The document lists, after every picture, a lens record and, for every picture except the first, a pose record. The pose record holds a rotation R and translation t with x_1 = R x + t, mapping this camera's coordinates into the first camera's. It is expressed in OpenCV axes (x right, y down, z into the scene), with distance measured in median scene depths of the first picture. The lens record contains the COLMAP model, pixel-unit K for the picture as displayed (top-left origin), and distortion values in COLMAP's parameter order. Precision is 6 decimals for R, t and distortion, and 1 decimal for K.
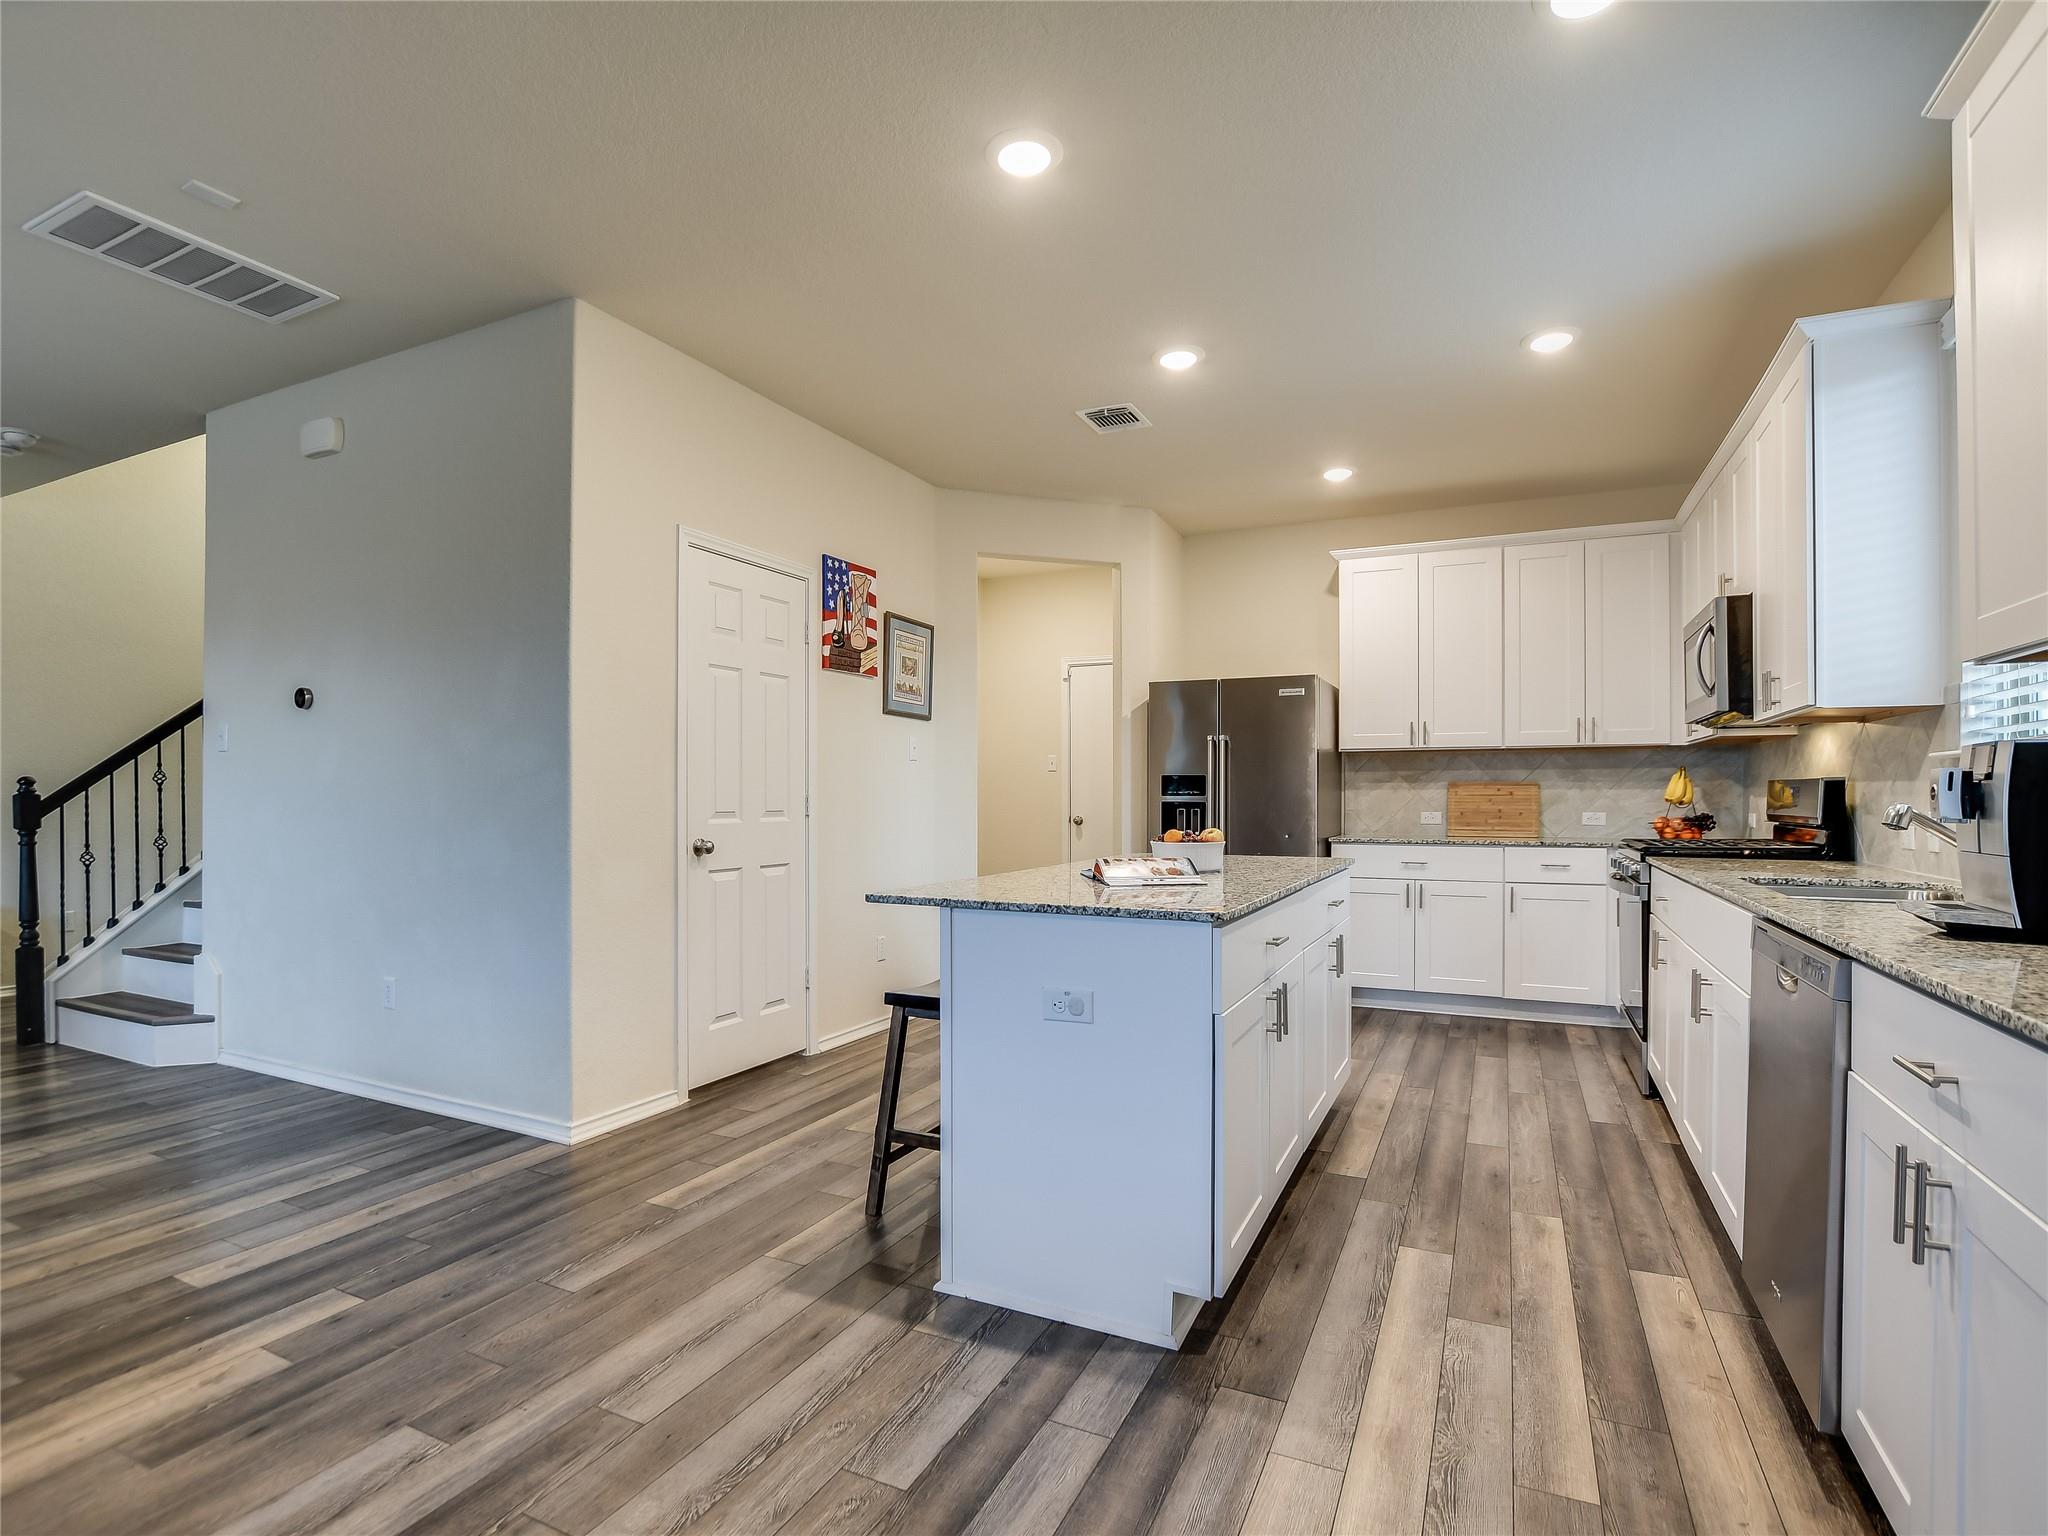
lens RADIAL K [[1017.2, 0, 999.2], [0, 1017.2, 795.4], [0, 0, 1]] dist [-0.022626, 0.001715]
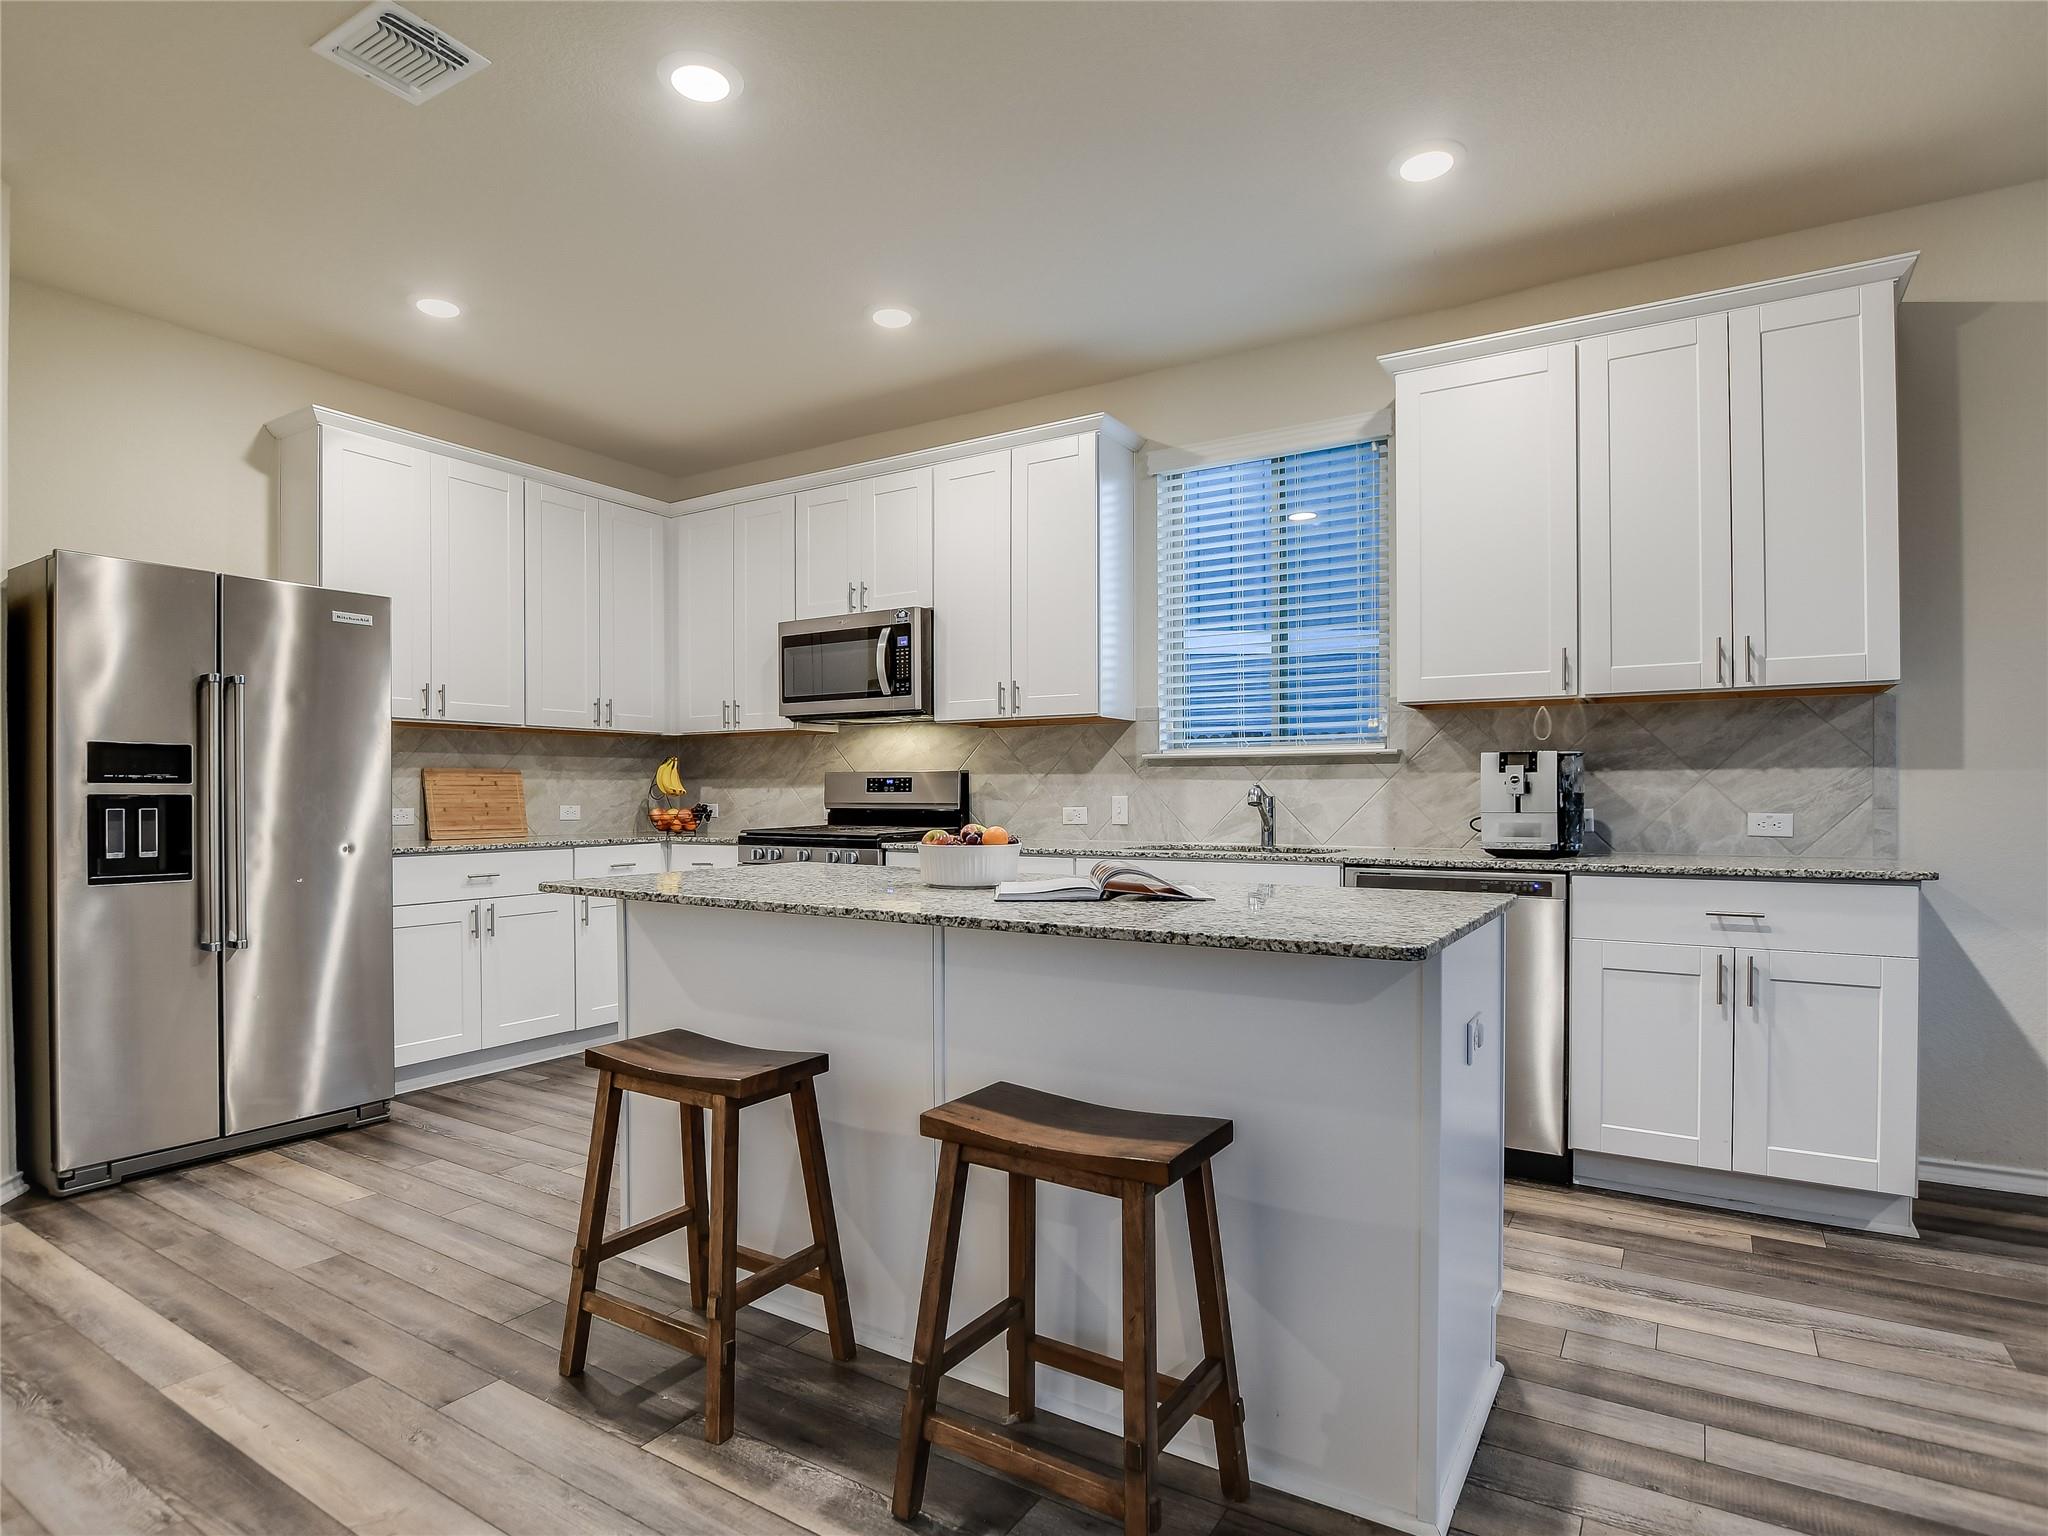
lens RADIAL K [[1119.5, 0, 988.4], [0, 1119.5, 798.0], [0, 0, 1]] dist [-0.001682, -0.000222]
pose [[0.113507, -0.005058, 0.993524, -0.347323], [0.003640, 0.999982, 0.004675, 0.007114], [-0.993531, 0.003086, 0.113524, 0.522613]]
